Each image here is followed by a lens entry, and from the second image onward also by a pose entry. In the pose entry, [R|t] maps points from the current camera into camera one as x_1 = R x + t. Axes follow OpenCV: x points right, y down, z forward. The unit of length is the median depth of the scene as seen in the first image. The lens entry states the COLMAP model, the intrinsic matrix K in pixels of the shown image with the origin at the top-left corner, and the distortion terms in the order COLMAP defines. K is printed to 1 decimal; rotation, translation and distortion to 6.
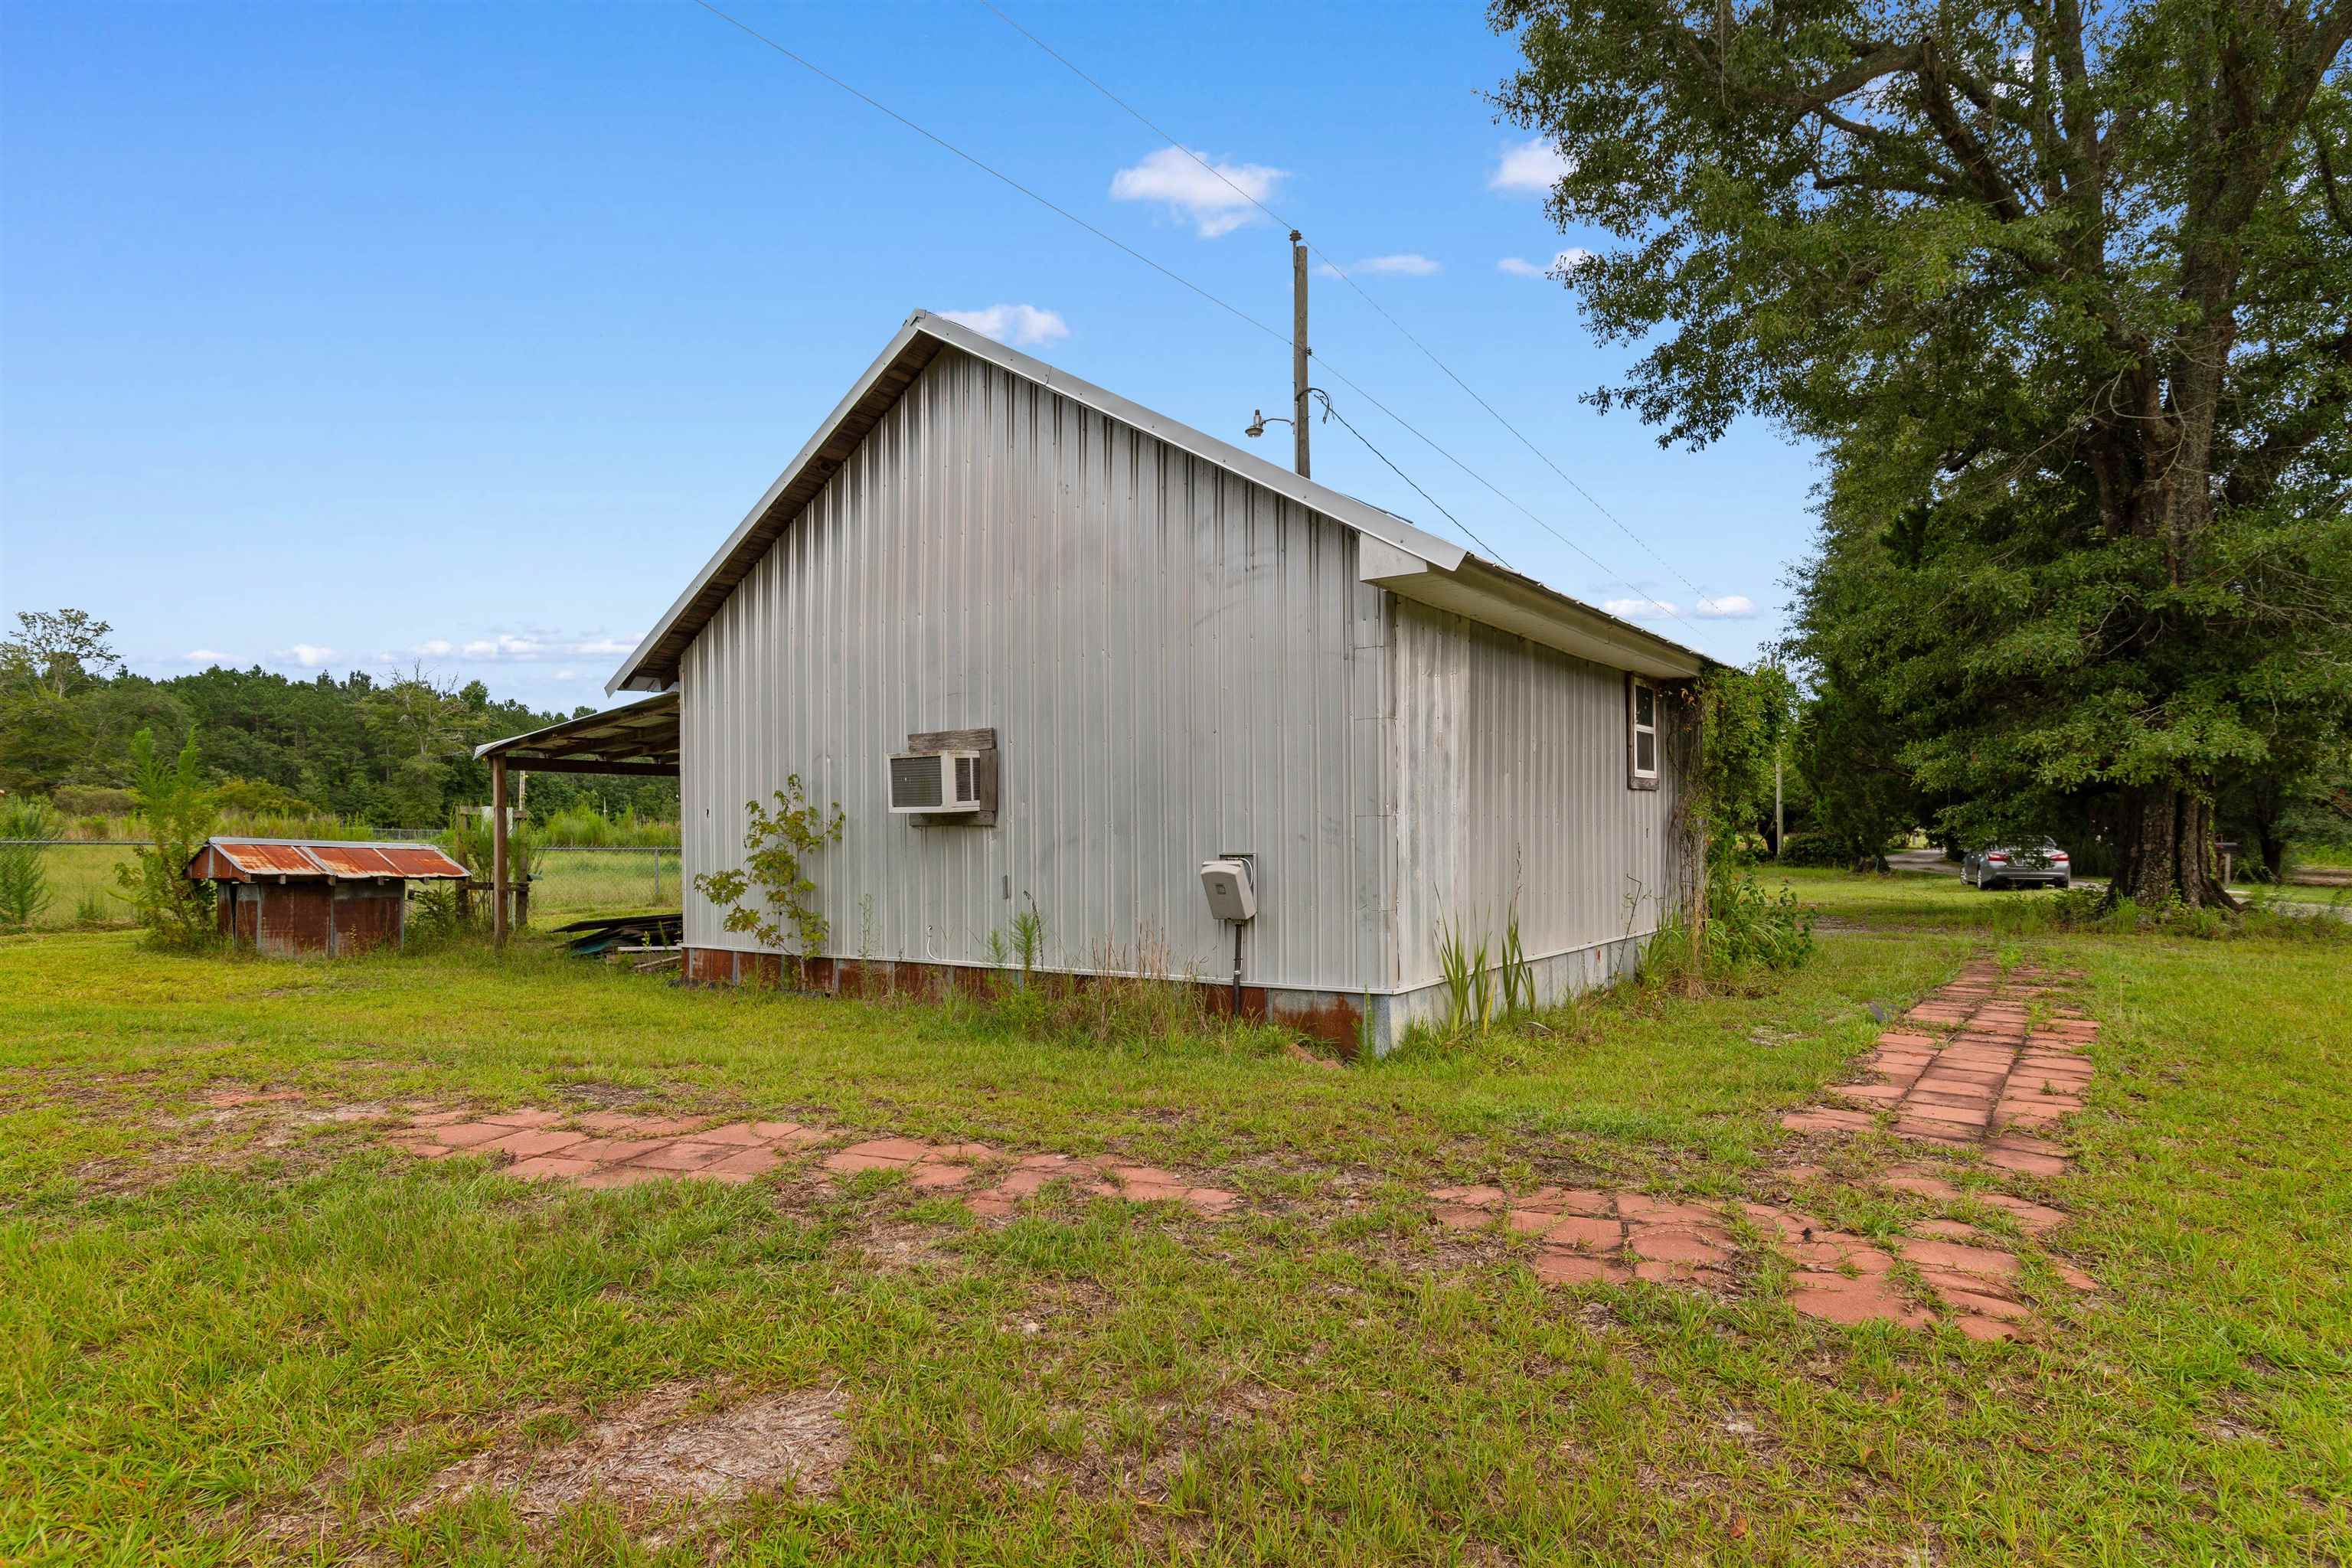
lens RADIAL K [[1281.8, 0, 1229.6], [0, 1281.8, 834.4], [0, 0, 1]] dist [0.001902, 0.000065]
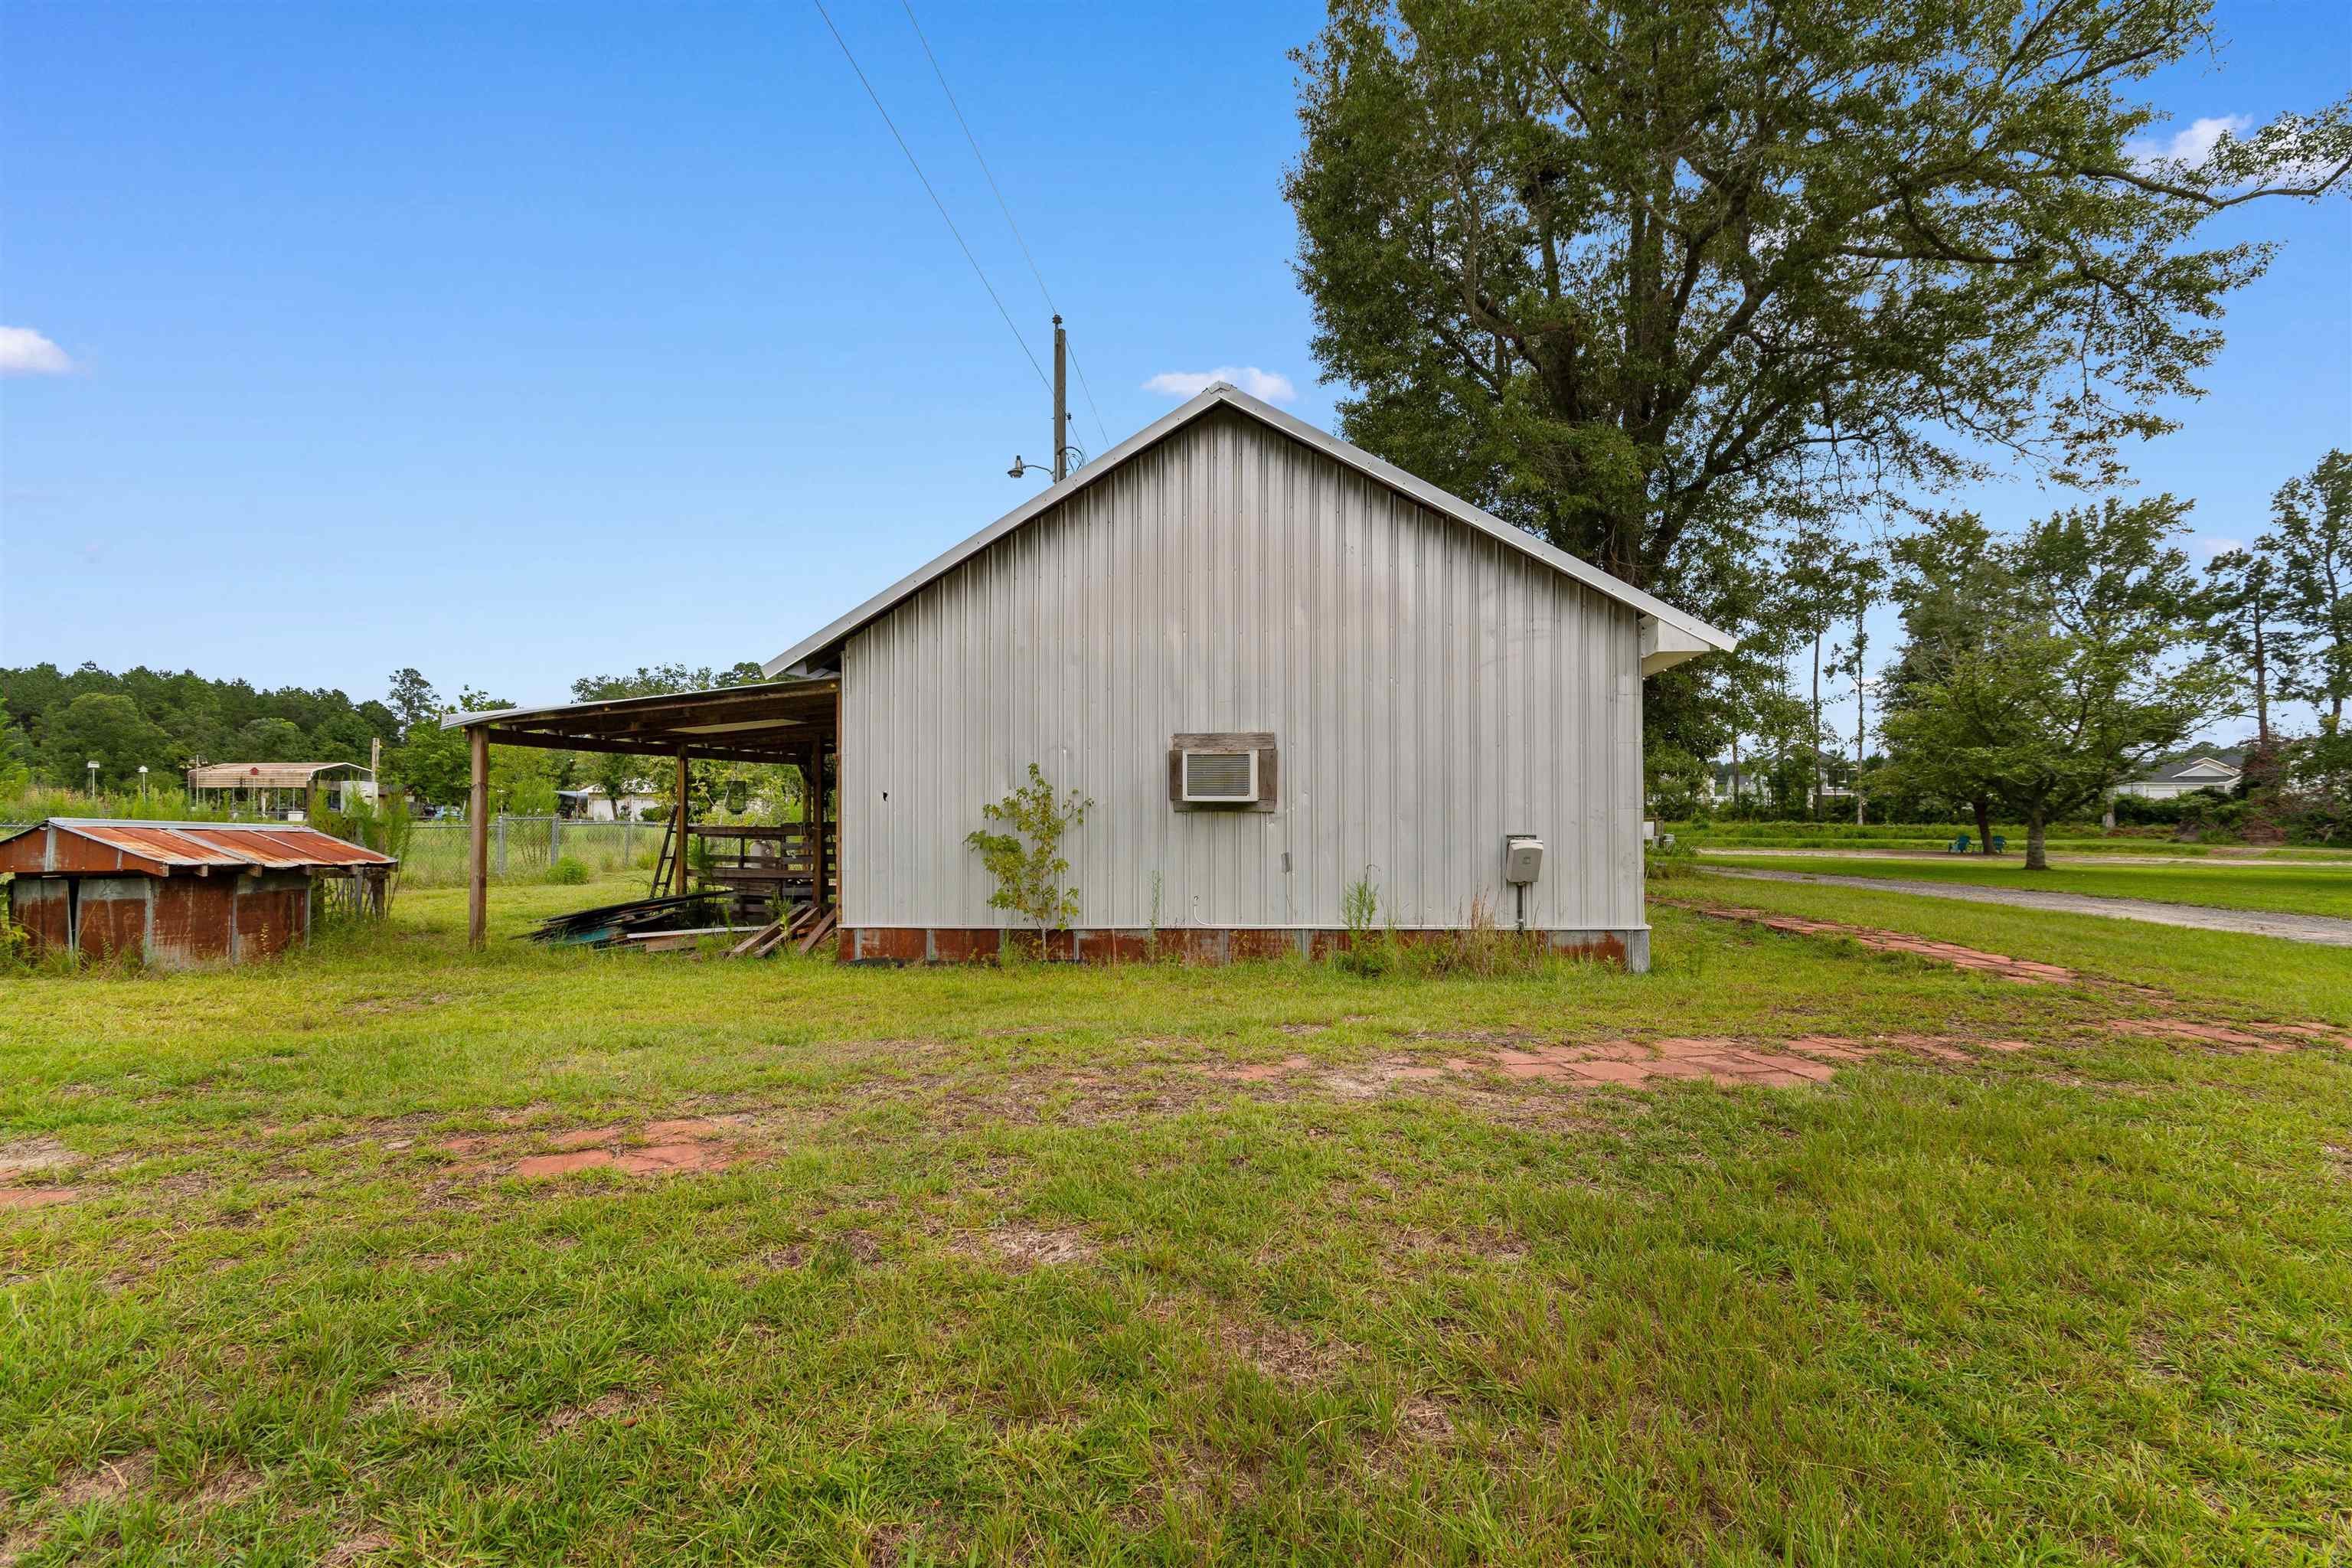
lens RADIAL K [[1051.9, 0, 1181.3], [0, 1051.9, 795.8], [0, 0, 1]] dist [0.004423, -0.001933]
pose [[0.862725, 0.009388, 0.505586, -0.735442], [-0.005364, 0.999941, -0.009414, -0.012325], [-0.505645, 0.005410, 0.862725, 0.167371]]
